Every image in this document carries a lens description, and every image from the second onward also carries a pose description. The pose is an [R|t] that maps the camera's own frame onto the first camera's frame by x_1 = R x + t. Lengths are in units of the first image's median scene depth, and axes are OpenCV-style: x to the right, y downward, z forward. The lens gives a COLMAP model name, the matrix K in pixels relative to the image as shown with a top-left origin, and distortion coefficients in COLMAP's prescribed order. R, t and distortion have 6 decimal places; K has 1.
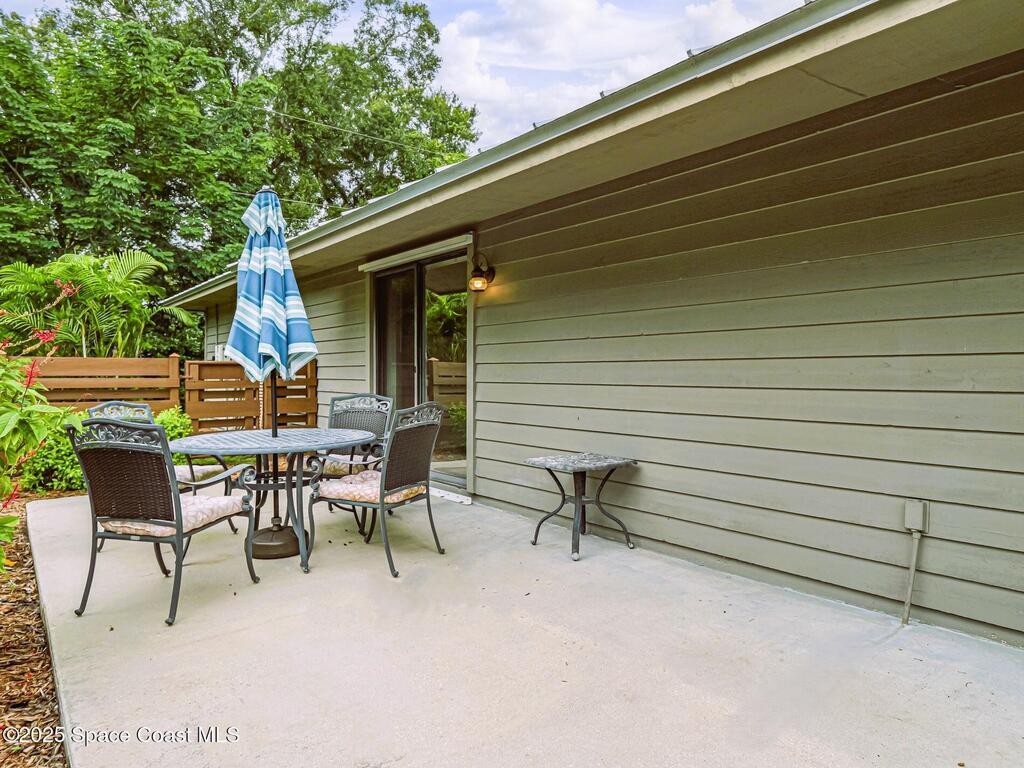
lens RADIAL K [[654.3, 0, 512.0], [0, 654.3, 384.0], [0, 0, 1]] dist [0.000354, 0.000704]
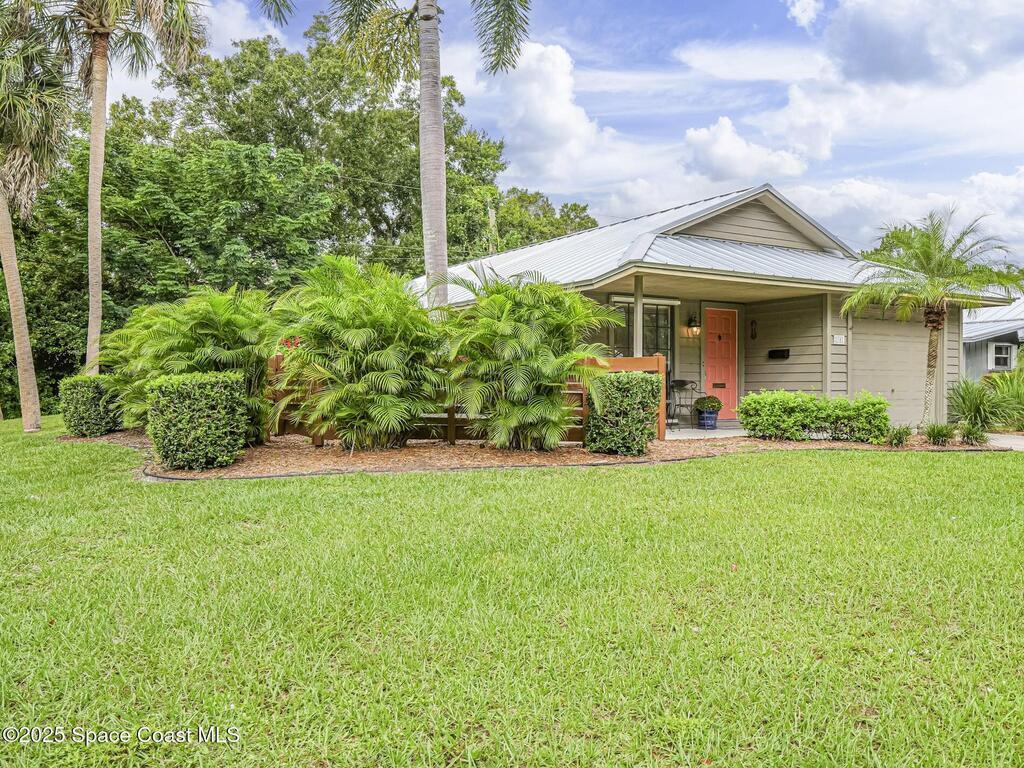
lens RADIAL K [[836.4, 0, 512.0], [0, 836.4, 384.0], [0, 0, 1]] dist [0.000151, -0.000415]
pose [[0.994124, -0.002049, -0.108228, 2.137441], [0.000490, 0.999896, -0.014426, 0.245803], [0.108246, 0.014288, 0.994021, -7.824106]]
